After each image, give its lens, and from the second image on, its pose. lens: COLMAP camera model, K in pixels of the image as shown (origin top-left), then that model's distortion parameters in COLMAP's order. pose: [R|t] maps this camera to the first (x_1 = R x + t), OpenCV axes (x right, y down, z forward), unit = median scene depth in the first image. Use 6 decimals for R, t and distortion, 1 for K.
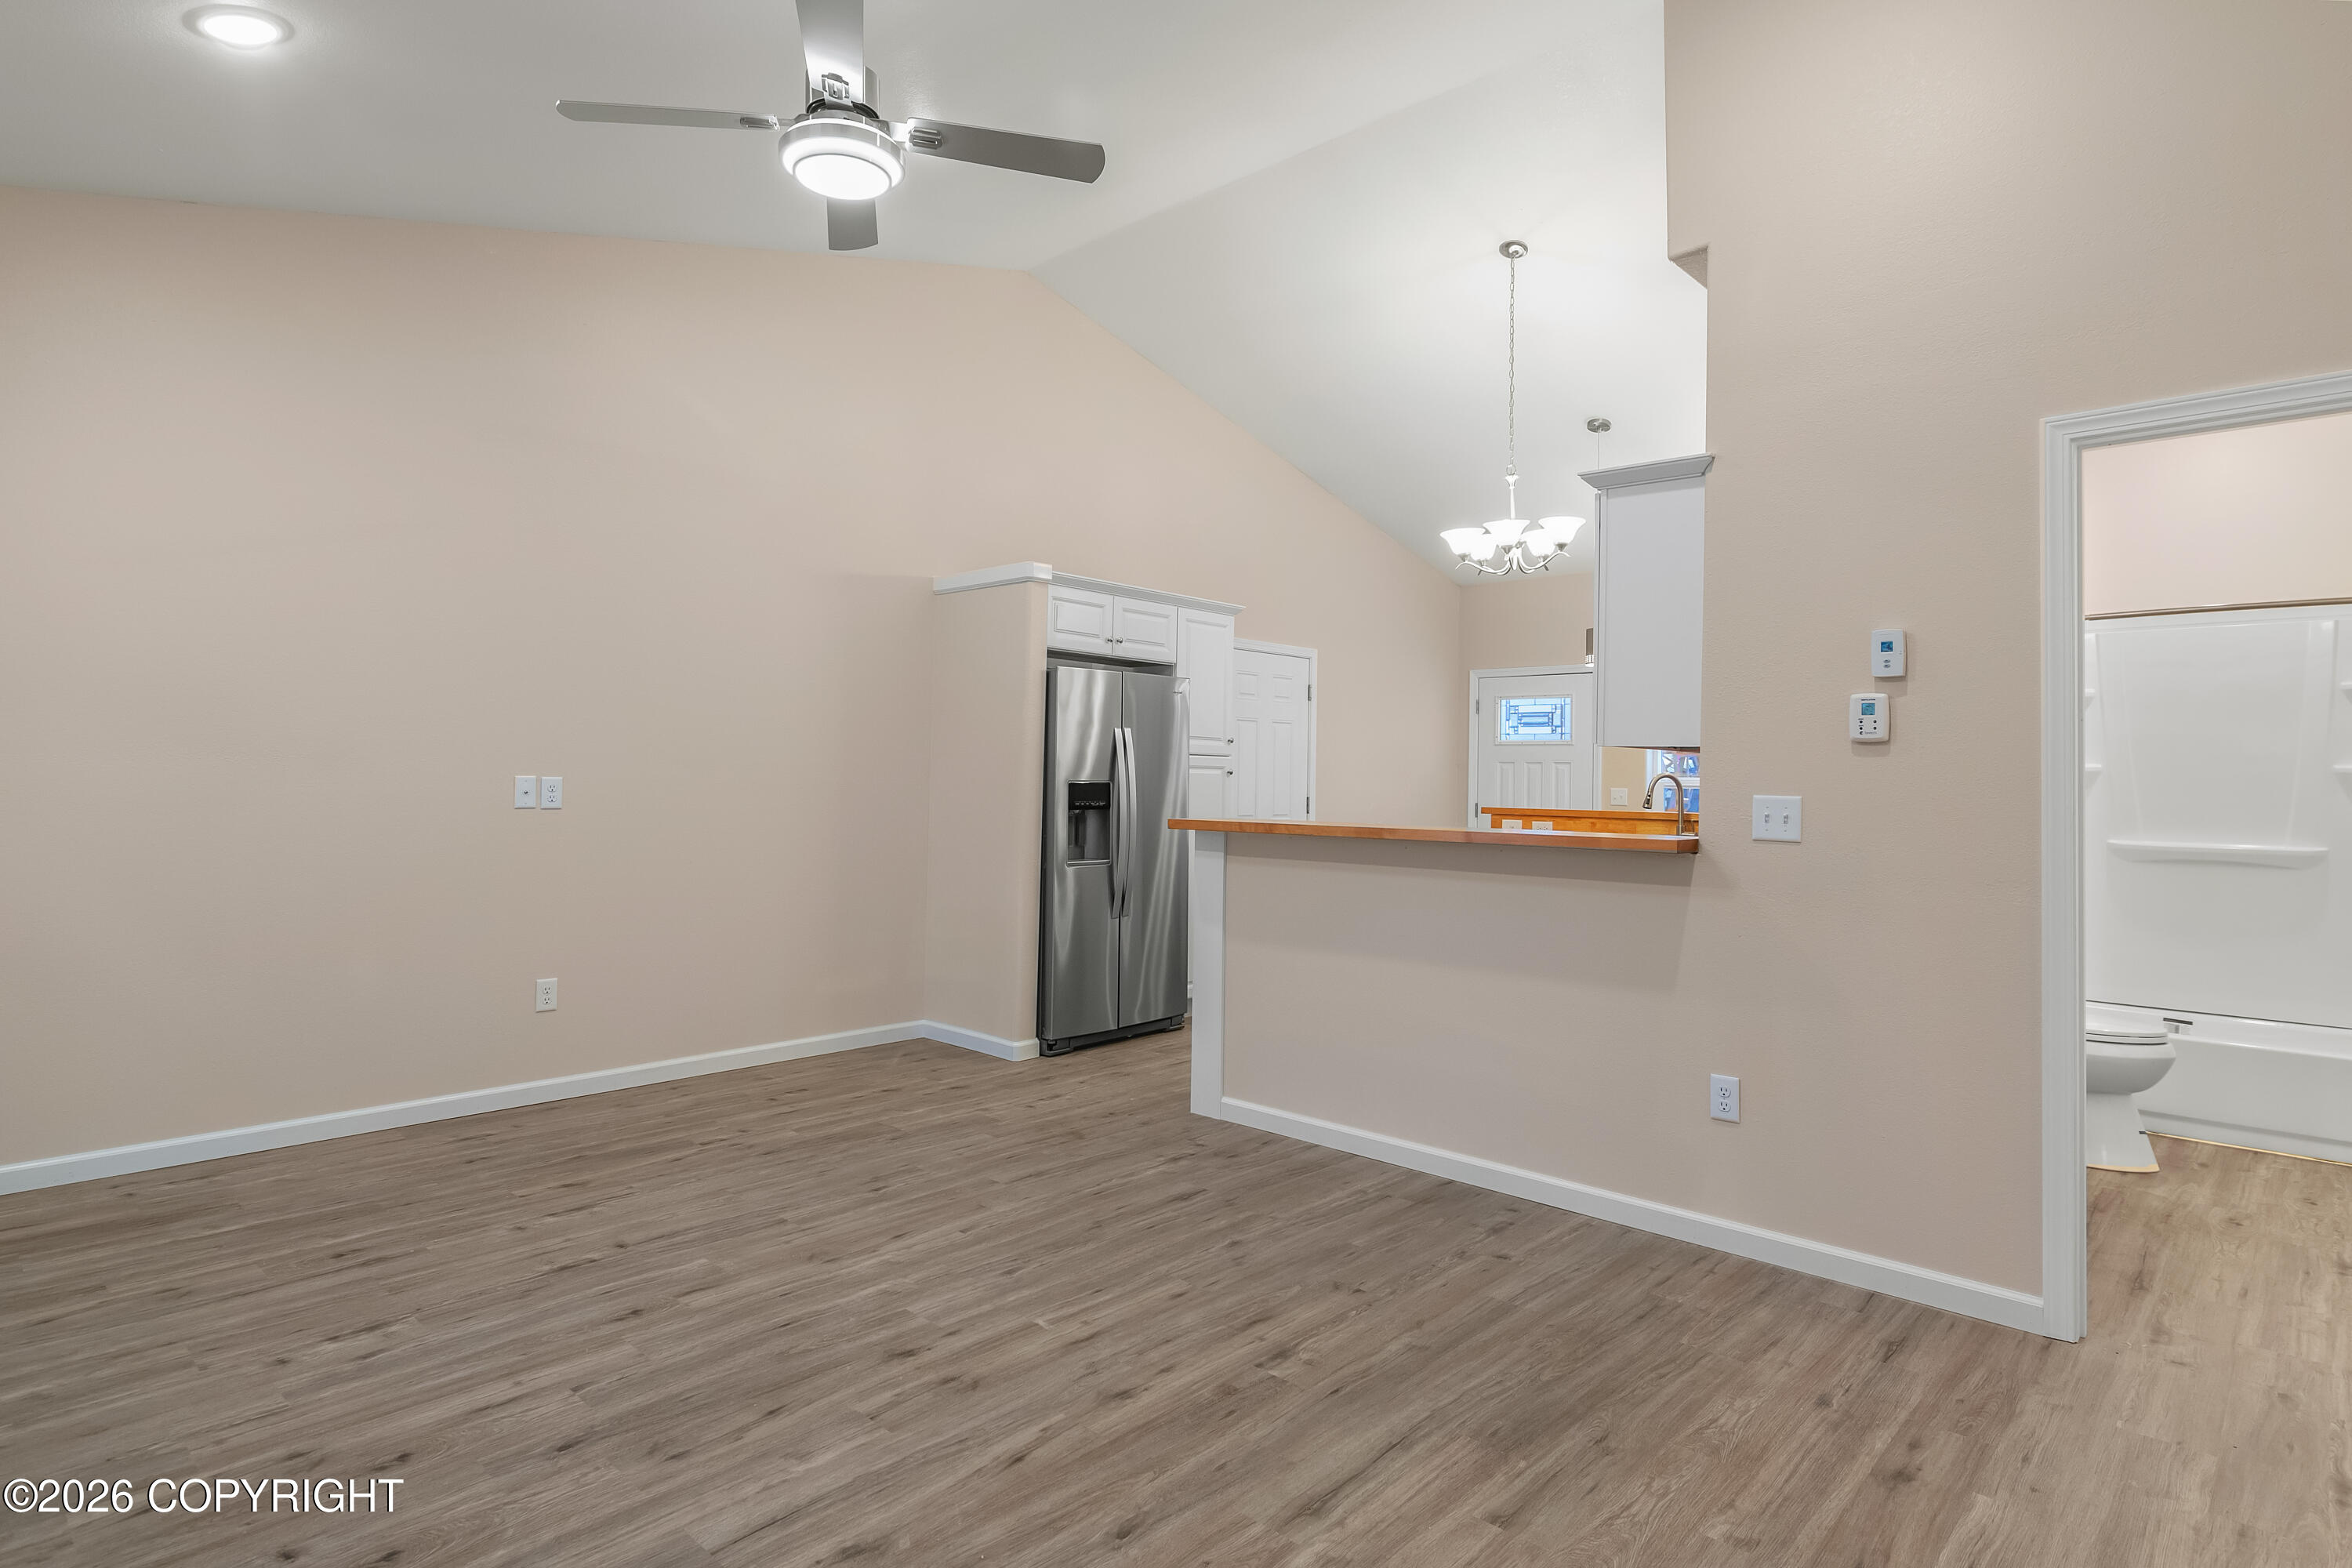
lens RADIAL K [[1232.2, 0, 1184.2], [0, 1232.2, 748.3], [0, 0, 1]] dist [-0.001142, -0.000172]
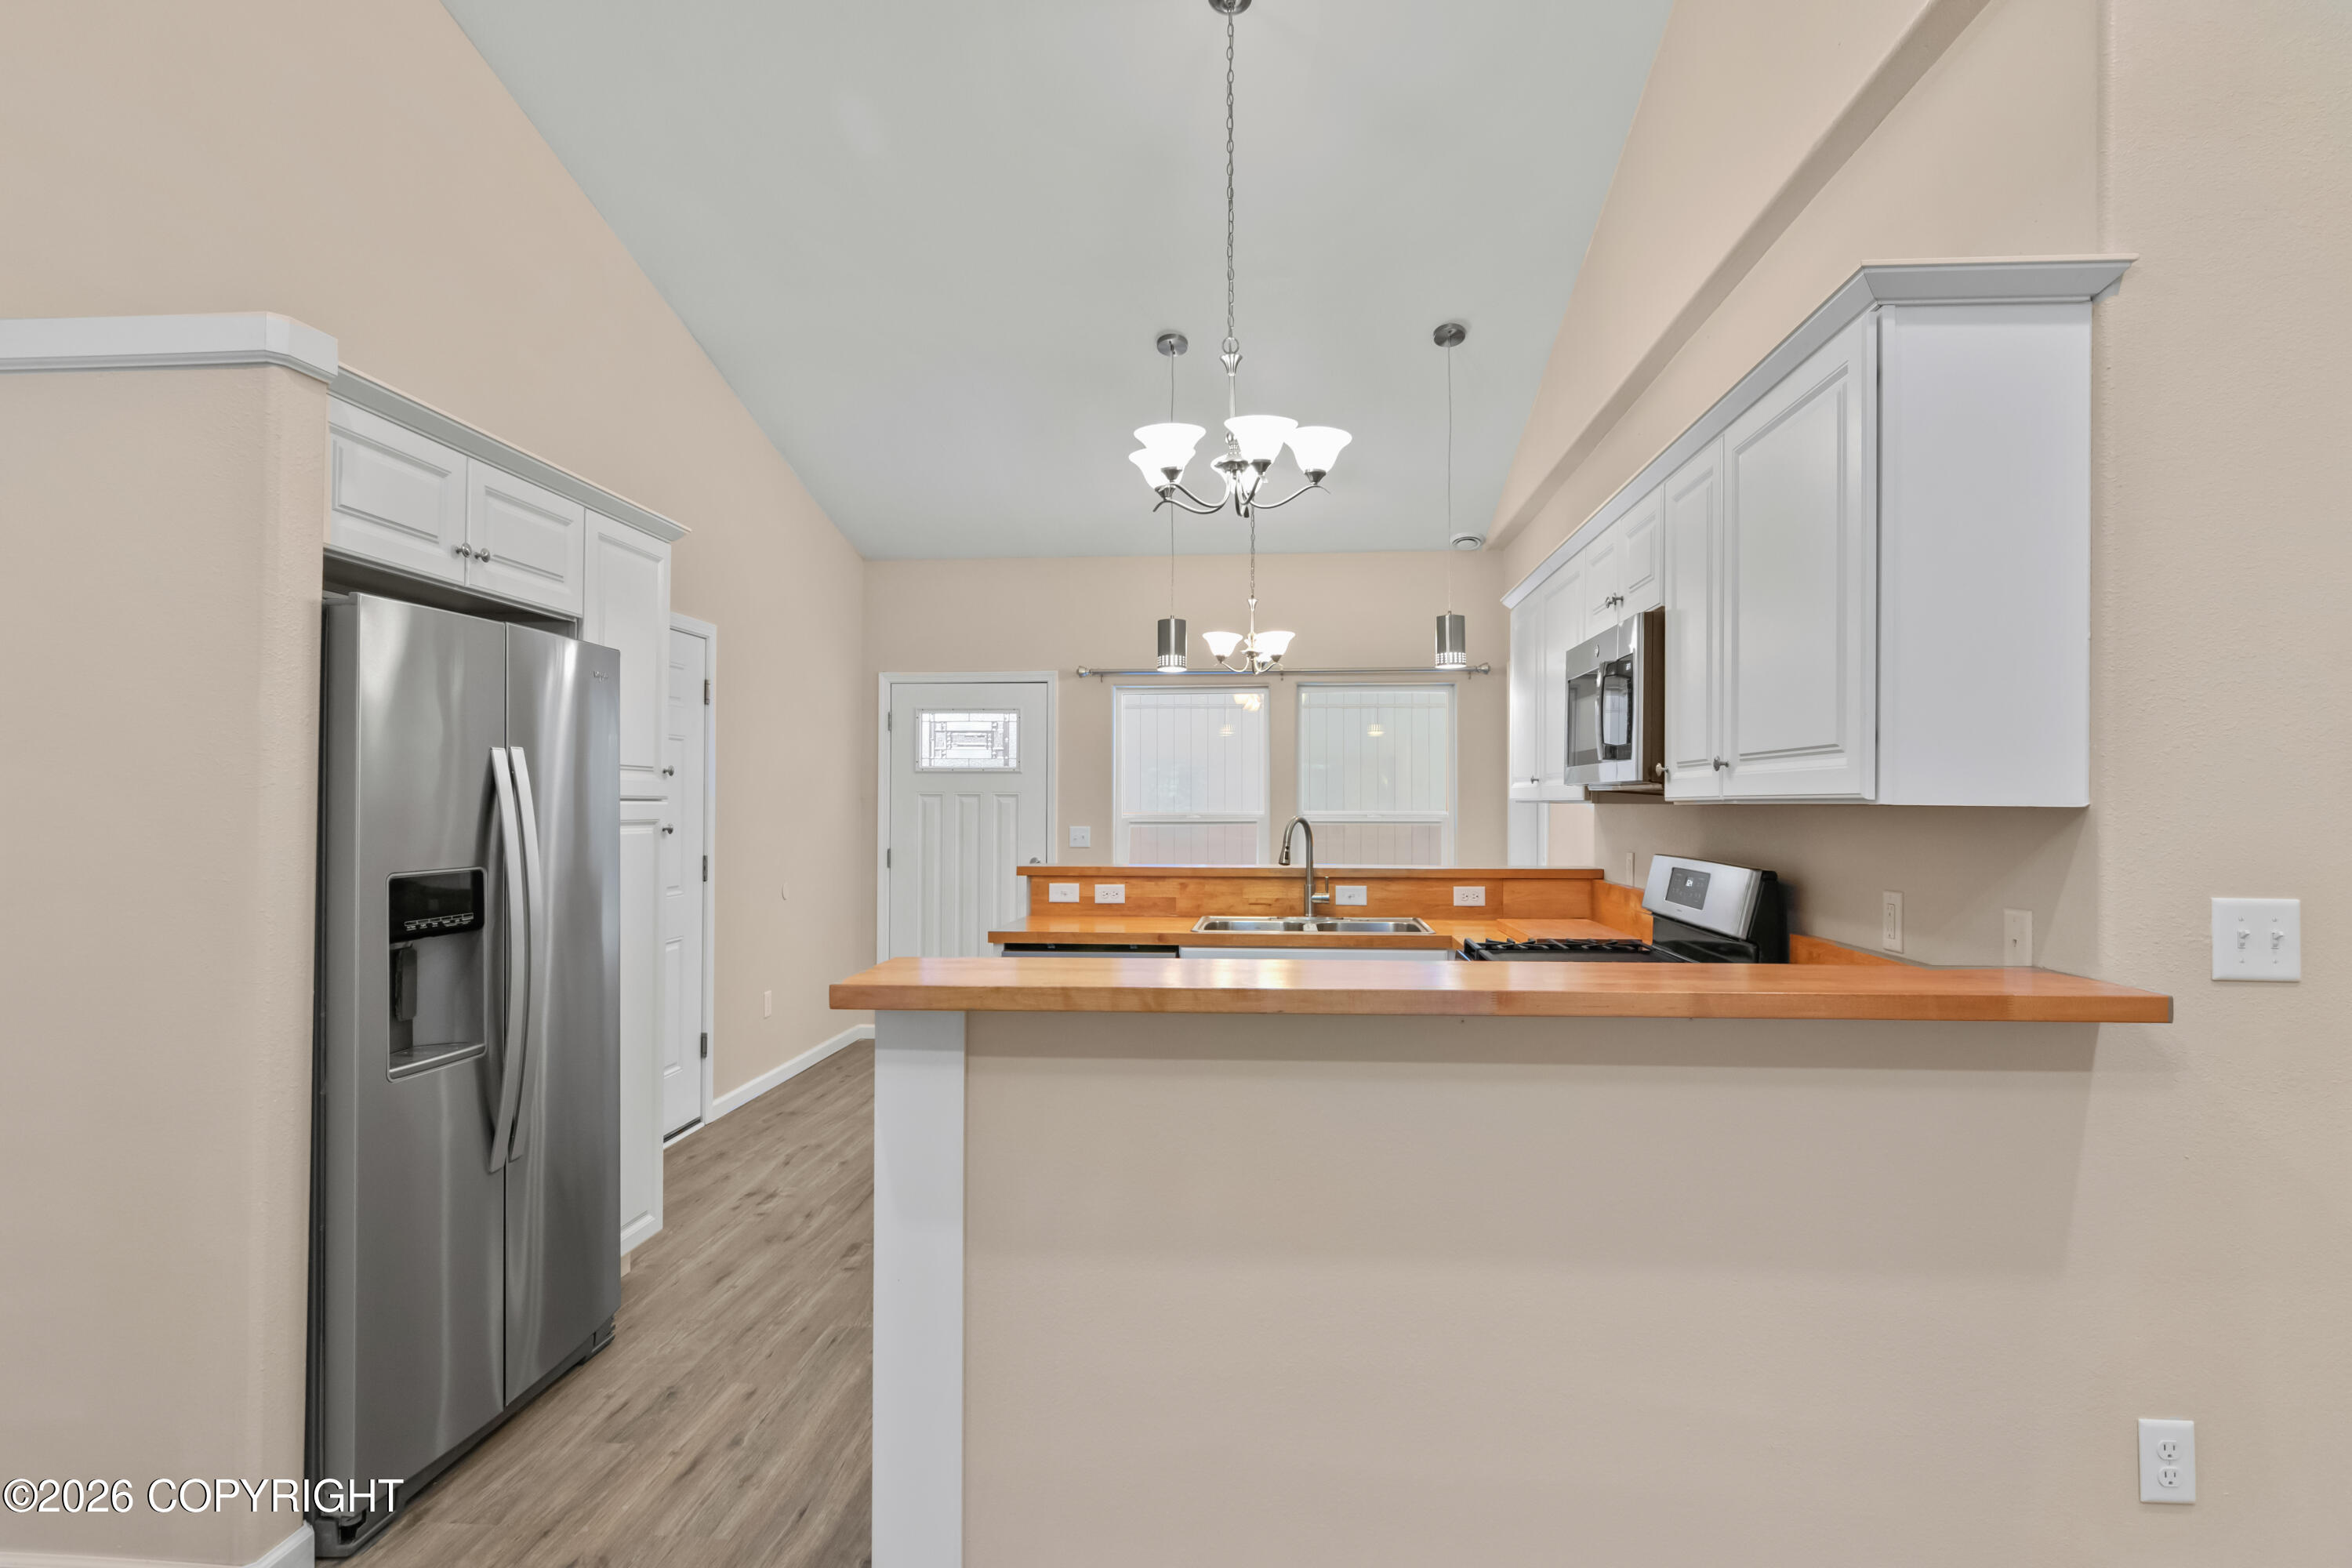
lens RADIAL K [[1210.9, 0, 1189.4], [0, 1210.9, 794.9], [0, 0, 1]] dist [-0.001569, -0.000179]
pose [[0.785209, -0.010647, 0.619140, -0.228774], [-0.004272, 0.999735, 0.022609, -0.018404], [-0.619216, -0.020398, 0.784955, 0.880710]]
